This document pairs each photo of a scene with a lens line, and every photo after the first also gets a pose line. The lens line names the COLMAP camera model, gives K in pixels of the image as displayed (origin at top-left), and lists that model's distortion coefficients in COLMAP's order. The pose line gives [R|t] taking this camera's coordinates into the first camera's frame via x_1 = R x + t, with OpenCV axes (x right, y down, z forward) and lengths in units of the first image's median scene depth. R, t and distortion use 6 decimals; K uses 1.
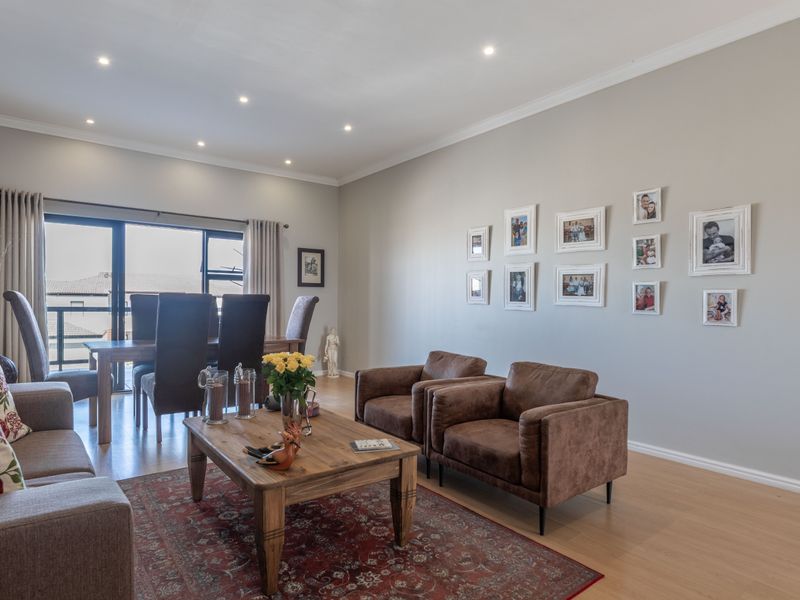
lens RADIAL K [[463.6, 0, 391.0], [0, 463.6, 308.2], [0, 0, 1]] dist [-0.004589, -0.000576]
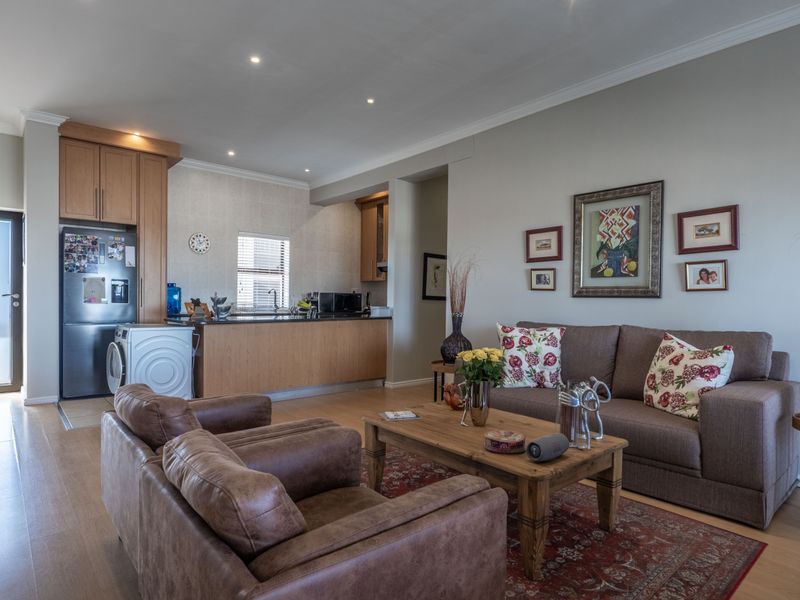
lens RADIAL K [[463.6, 0, 391.0], [0, 463.6, 308.2], [0, 0, 1]] dist [-0.004589, -0.000576]
pose [[-0.998316, -0.025858, -0.051932, 0.048467], [-0.027561, 0.999097, 0.032335, -0.025467], [0.051048, 0.033711, -0.998127, 1.863474]]
